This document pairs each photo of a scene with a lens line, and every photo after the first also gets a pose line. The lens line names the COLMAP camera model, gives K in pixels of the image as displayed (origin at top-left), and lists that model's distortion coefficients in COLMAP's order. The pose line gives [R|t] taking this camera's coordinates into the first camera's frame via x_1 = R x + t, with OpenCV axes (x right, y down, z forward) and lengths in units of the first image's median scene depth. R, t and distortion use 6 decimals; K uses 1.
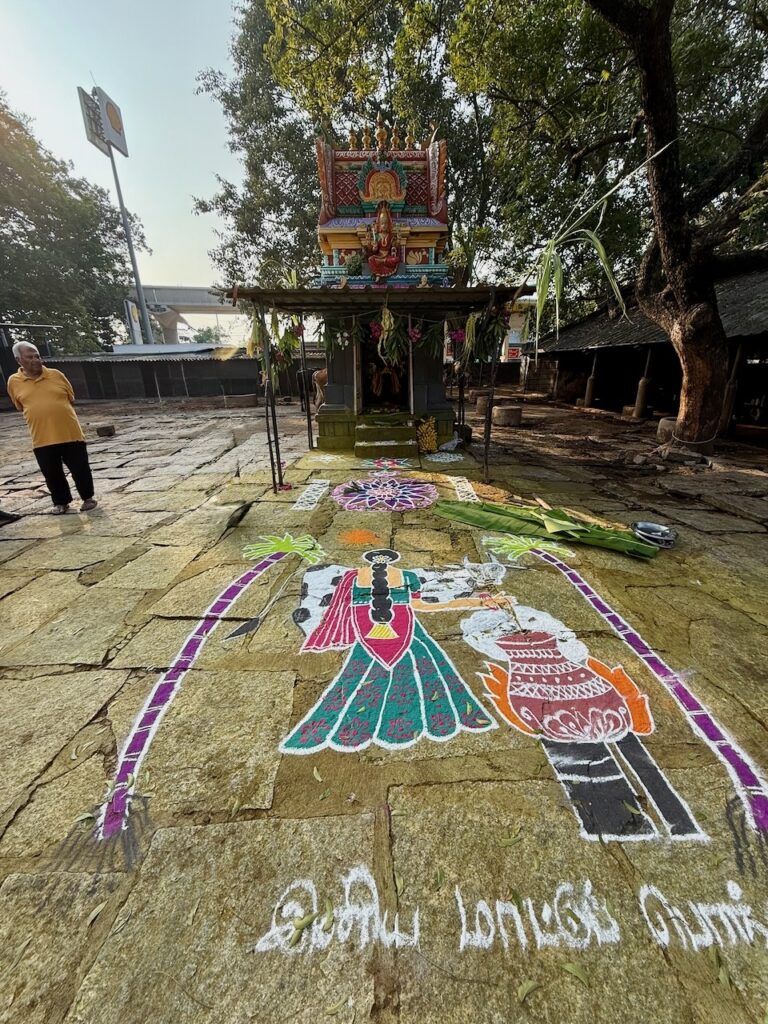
lens RADIAL K [[412.3, 0, 388.9], [0, 412.3, 511.9], [0, 0, 1]] dist [0.000188, 0.000037]
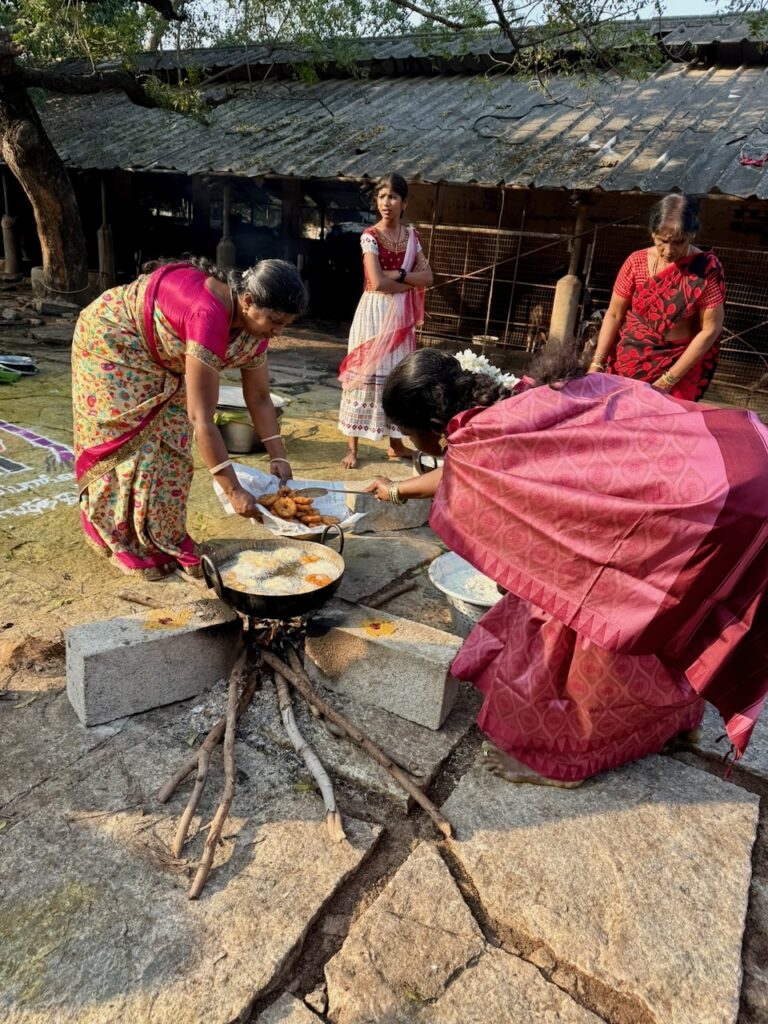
lens RADIAL K [[725.8, 0, 384.3], [0, 725.8, 509.3], [0, 0, 1]] dist [-0.008824, -0.002316]
pose [[0.578490, -0.237170, 0.780448, -0.149425], [0.192603, 0.969457, 0.151845, 0.169688], [-0.792624, 0.062476, 0.606501, -0.395224]]
